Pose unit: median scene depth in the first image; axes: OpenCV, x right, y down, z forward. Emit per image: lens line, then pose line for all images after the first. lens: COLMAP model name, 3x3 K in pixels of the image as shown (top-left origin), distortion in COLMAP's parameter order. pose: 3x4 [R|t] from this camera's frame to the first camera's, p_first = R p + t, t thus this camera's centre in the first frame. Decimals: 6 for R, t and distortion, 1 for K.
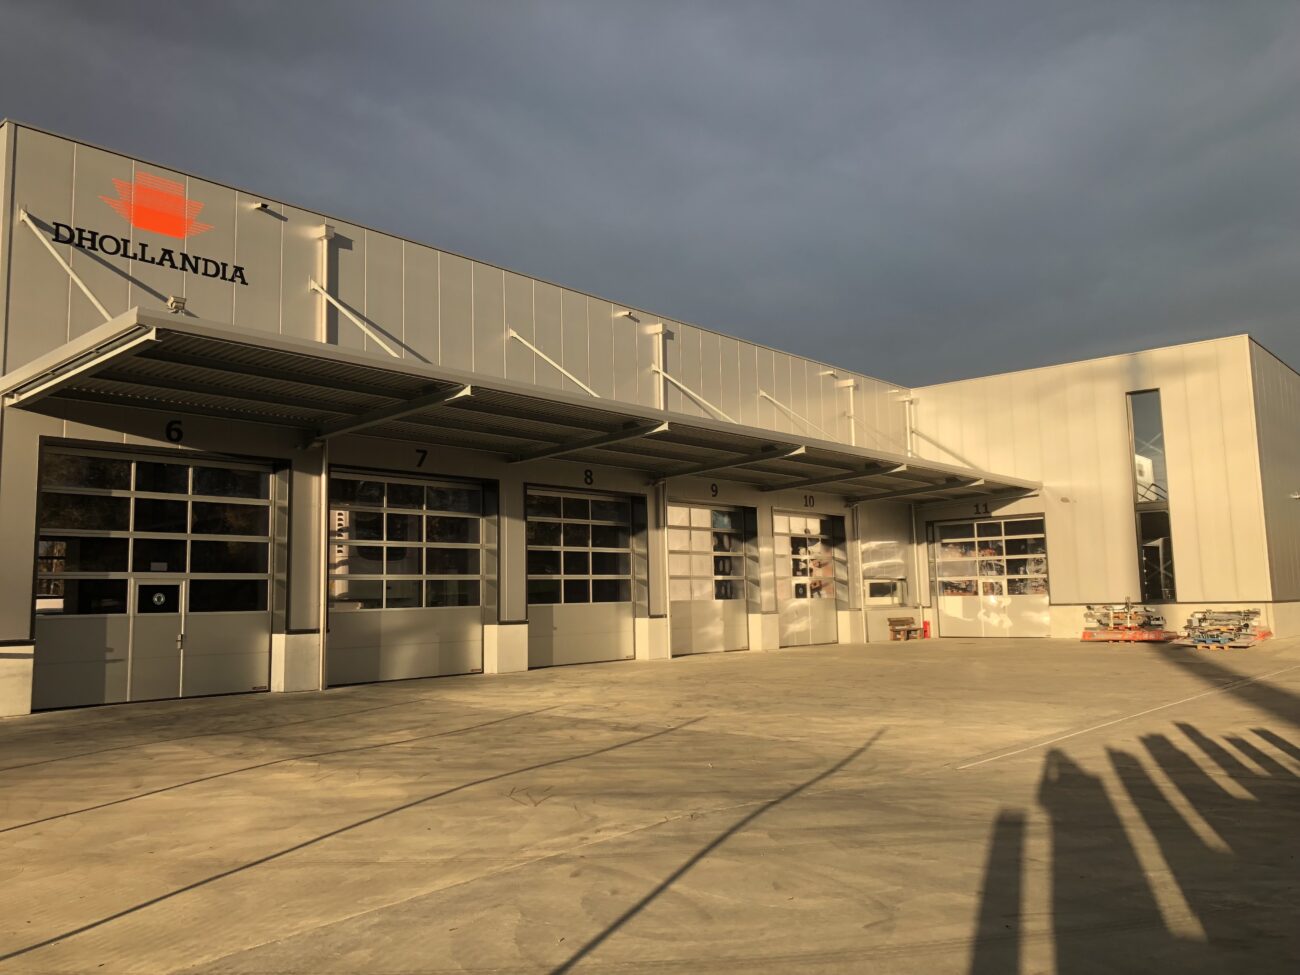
lens RADIAL K [[1069.5, 0, 619.7], [0, 1069.5, 480.5], [0, 0, 1]] dist [0.037643, -0.016279]
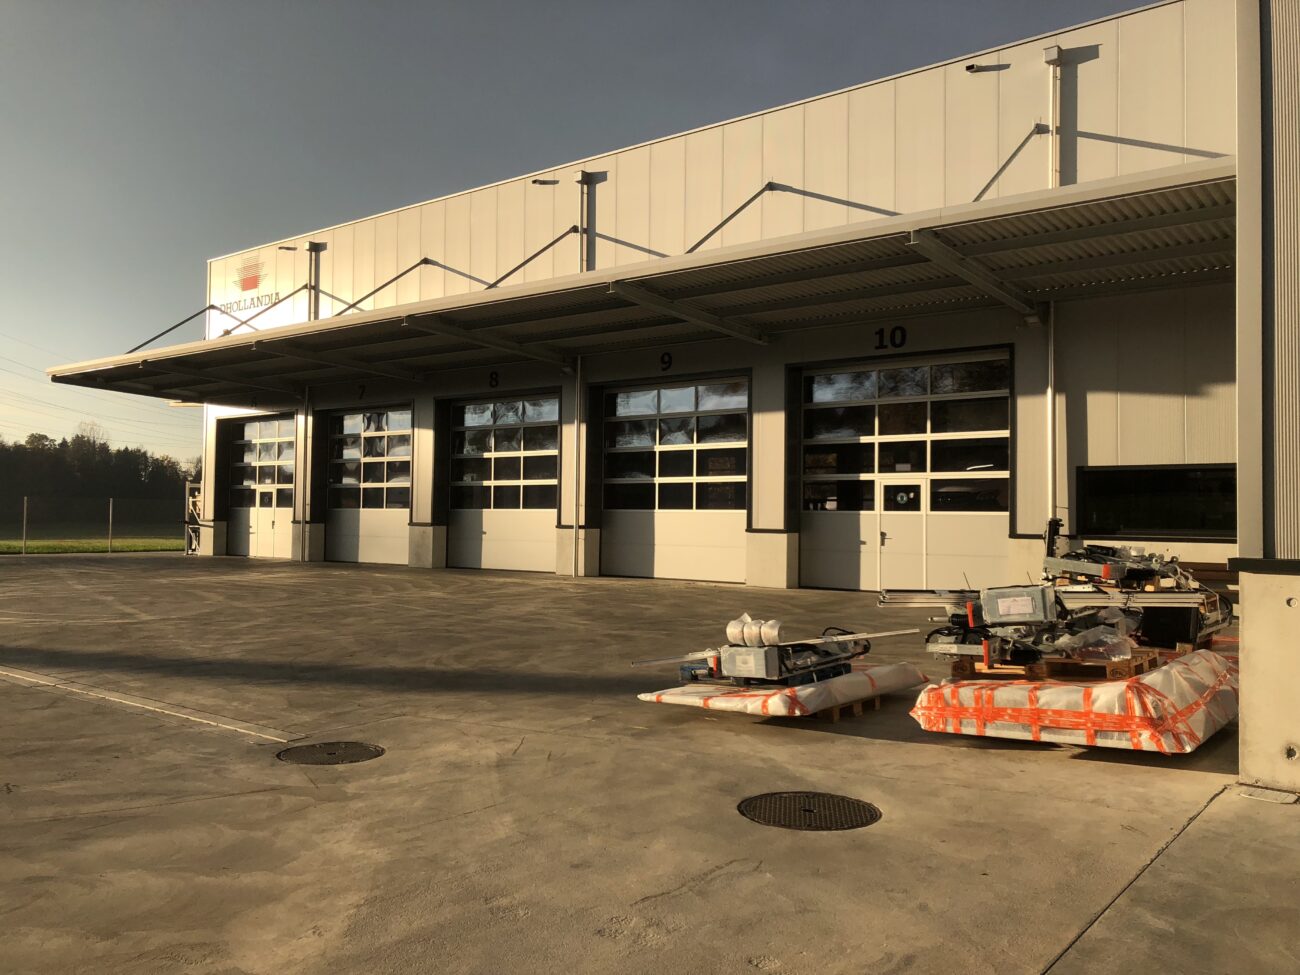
lens RADIAL K [[1069.5, 0, 622.3], [0, 1069.5, 475.3], [0, 0, 1]] dist [0.037643, -0.016279]
pose [[0.038173, -0.010254, -0.999219, 0.628956], [0.106823, 0.994259, -0.006123, 0.067572], [0.993545, -0.106506, 0.039049, 0.715767]]
